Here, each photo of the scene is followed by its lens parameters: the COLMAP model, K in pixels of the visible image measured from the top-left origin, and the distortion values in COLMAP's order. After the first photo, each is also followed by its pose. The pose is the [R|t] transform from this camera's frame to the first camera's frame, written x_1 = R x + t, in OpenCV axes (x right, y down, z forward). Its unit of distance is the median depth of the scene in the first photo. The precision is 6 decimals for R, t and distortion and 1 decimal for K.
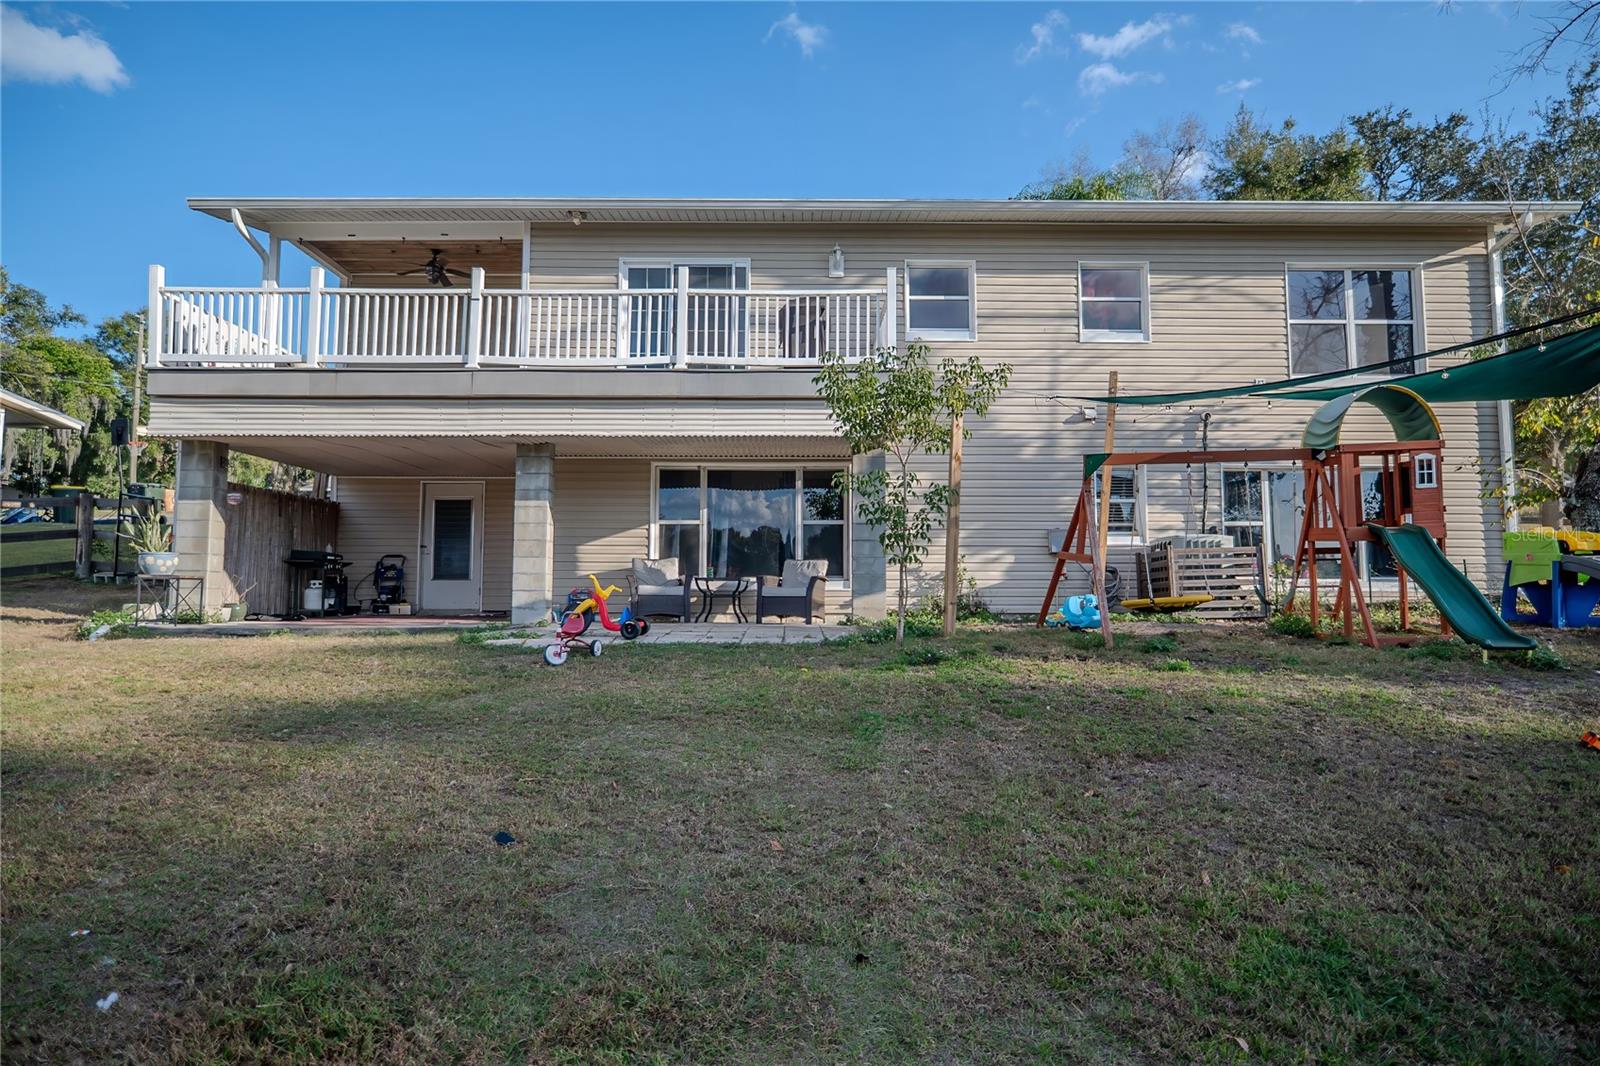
lens RADIAL K [[913.4, 0, 800.0], [0, 913.4, 533.0], [0, 0, 1]] dist [-0.002928, 0.001222]
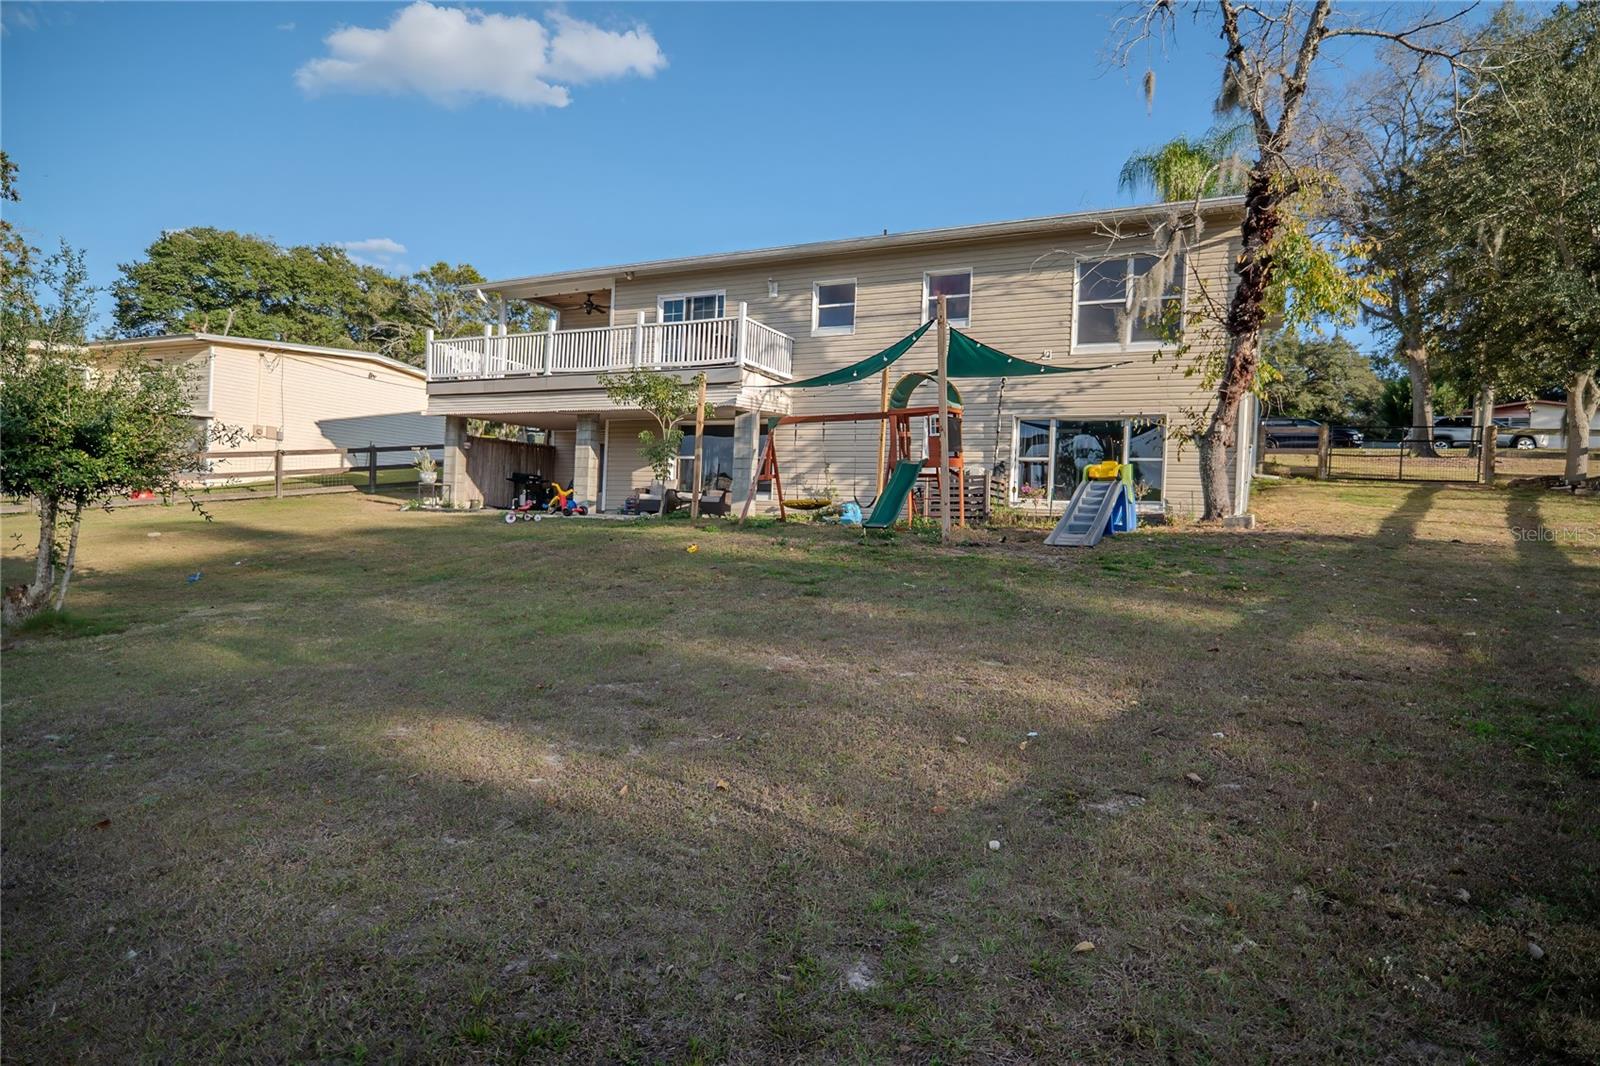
lens RADIAL K [[911.3, 0, 807.1], [0, 911.3, 541.8], [0, 0, 1]] dist [-0.011082, -0.000350]
pose [[0.888123, 0.043743, -0.457519, 0.816732], [-0.007450, 0.996700, 0.080833, 0.005240], [0.459545, -0.068381, 0.885518, -0.359461]]
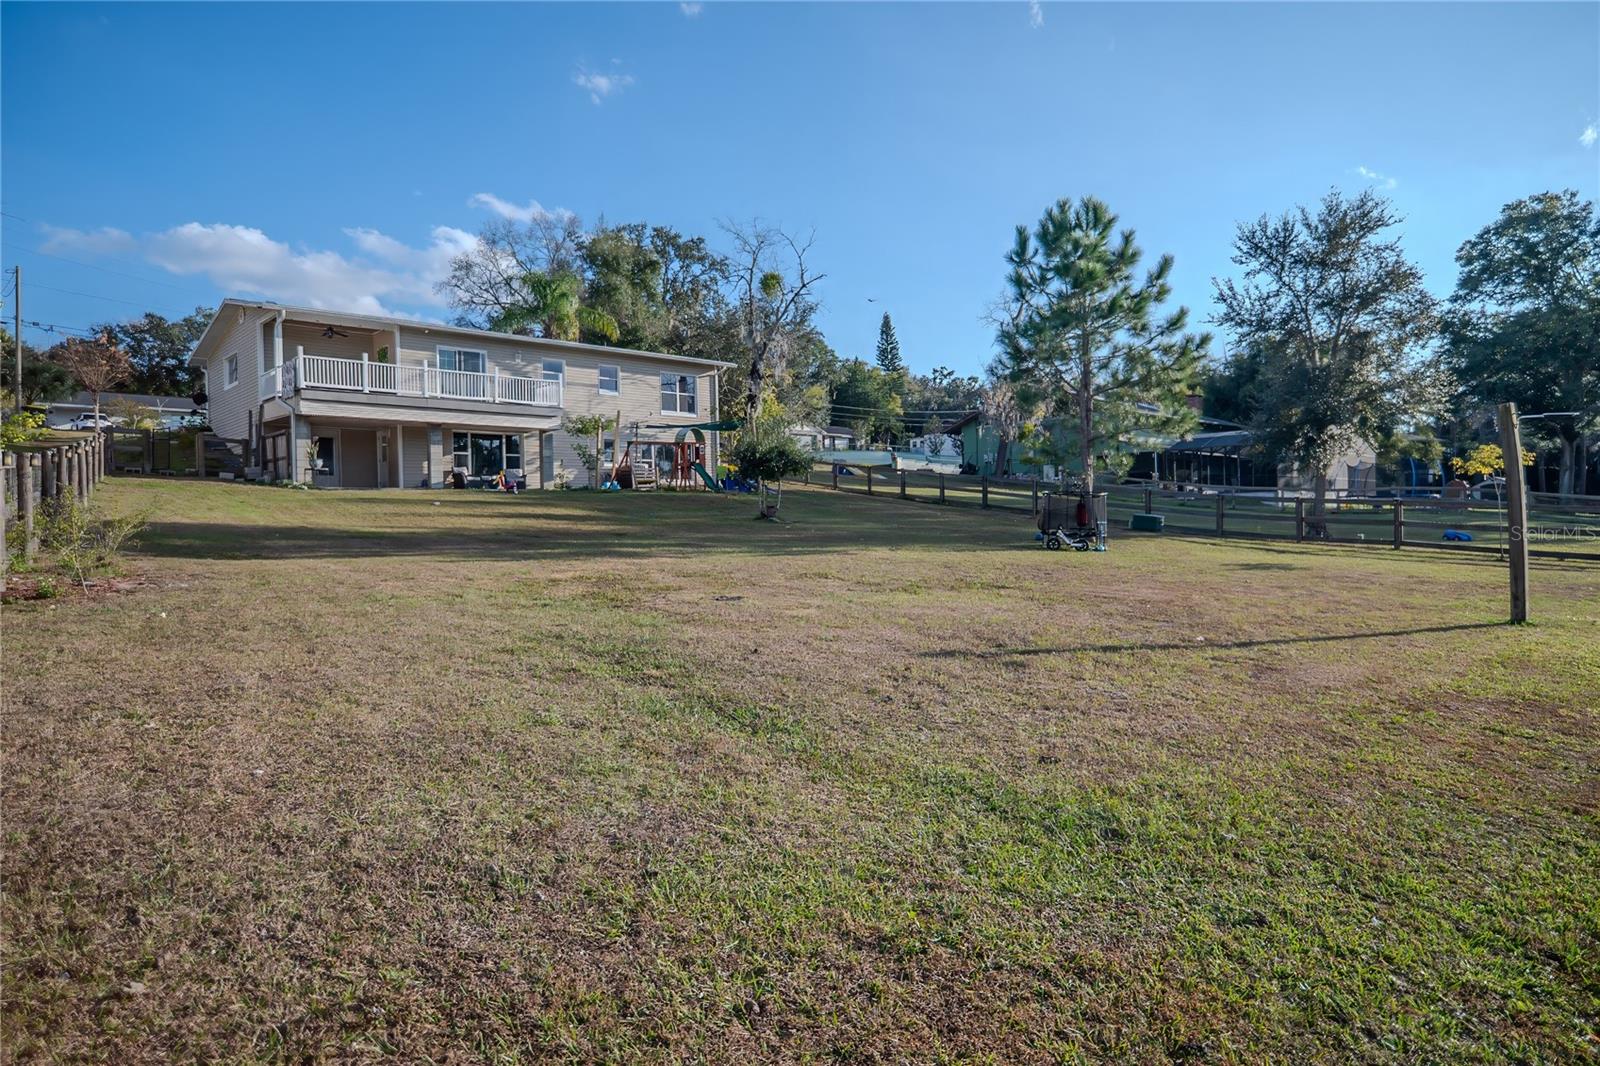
lens RADIAL K [[913.4, 0, 800.0], [0, 913.4, 533.0], [0, 0, 1]] dist [-0.002928, 0.001222]
pose [[0.733218, -0.026089, 0.679493, -1.194455], [-0.026662, 0.997392, 0.067064, 0.015684], [-0.679471, -0.067290, 0.730610, -1.554255]]
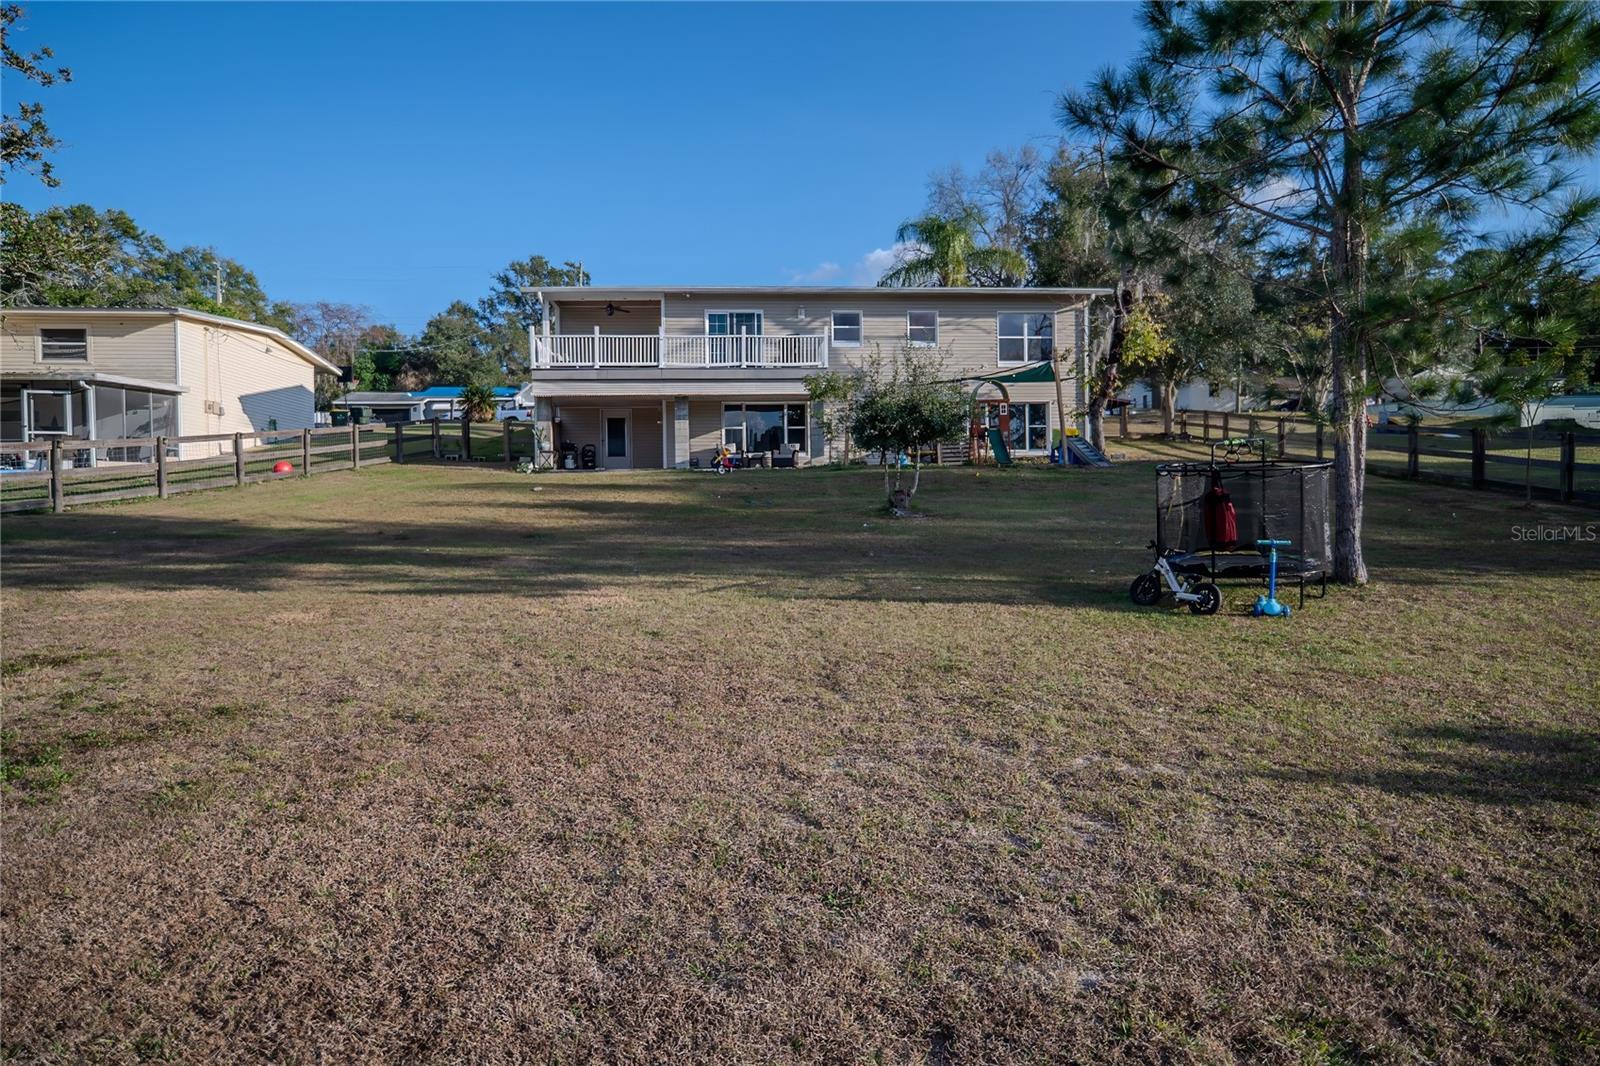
lens RADIAL K [[938.4, 0, 800.0], [0, 938.4, 533.0], [0, 0, 1]] dist [-0.003042, 0.002214]
pose [[0.997390, -0.016540, 0.070284, -0.137309], [0.009360, 0.994814, 0.101281, 0.013195], [-0.071595, -0.100359, 0.992372, -1.375376]]
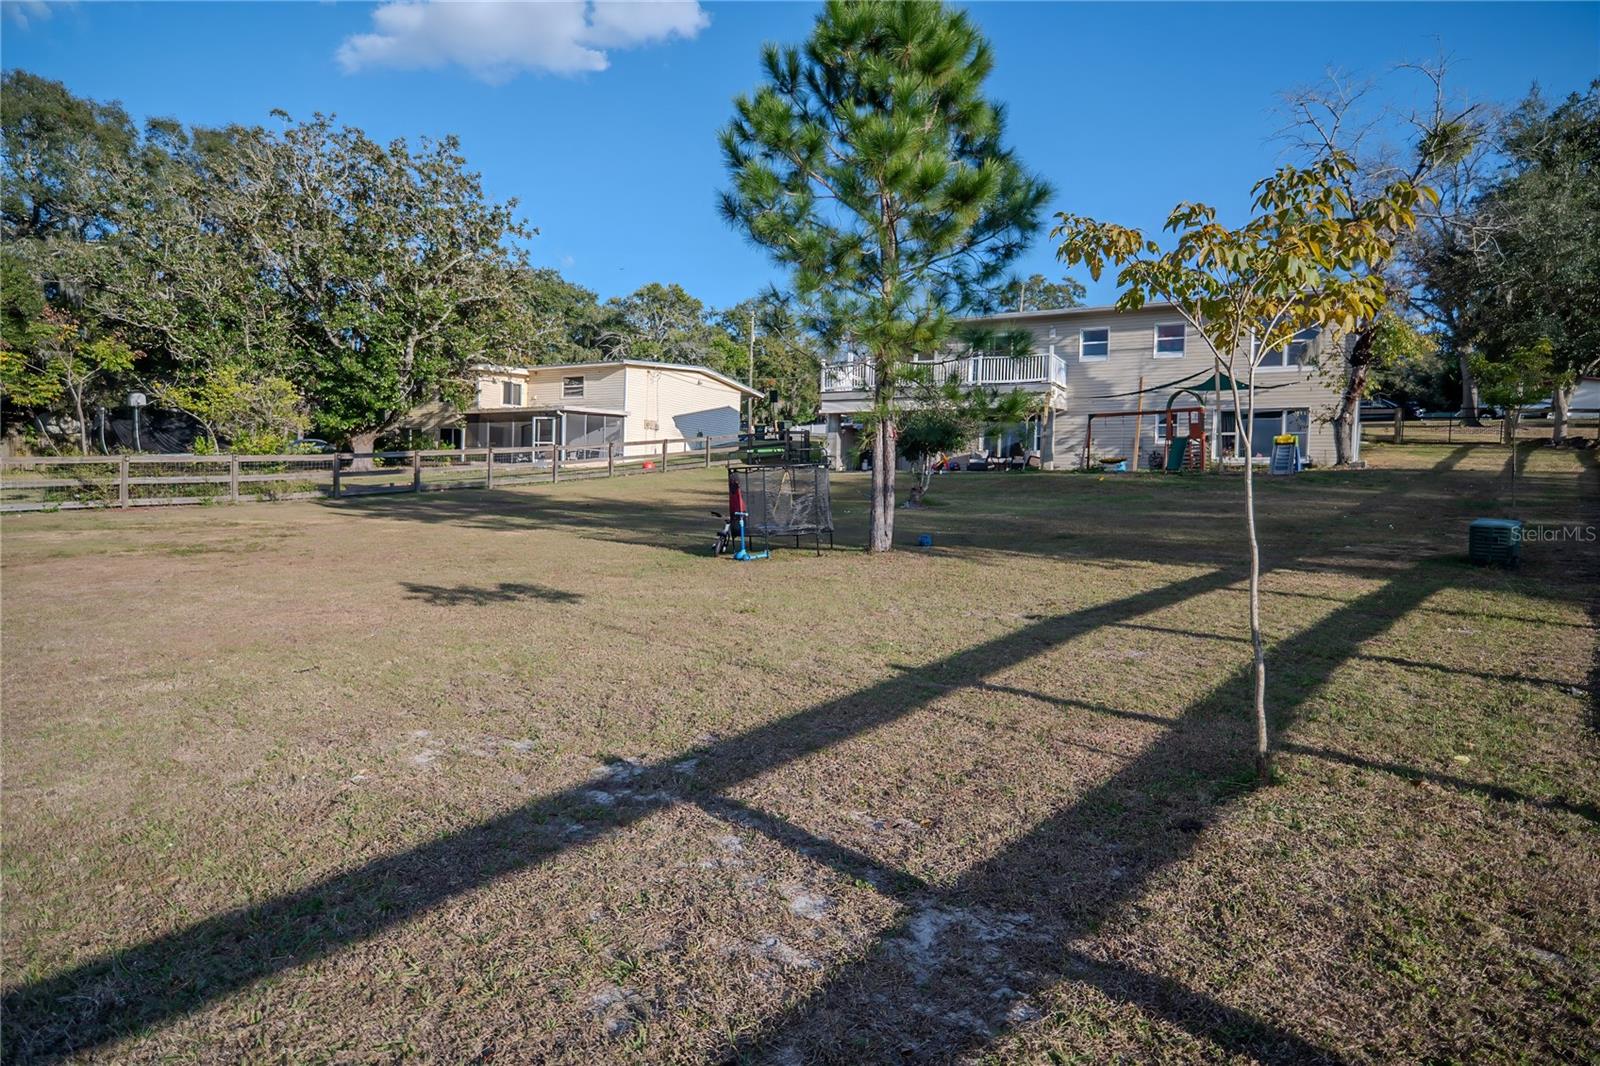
lens RADIAL K [[913.4, 0, 800.0], [0, 913.4, 533.0], [0, 0, 1]] dist [-0.002928, 0.001222]
pose [[0.864928, 0.038495, -0.500417, 0.726190], [0.010149, 0.995509, 0.094123, 0.011067], [0.501792, -0.086489, 0.860653, -1.571112]]
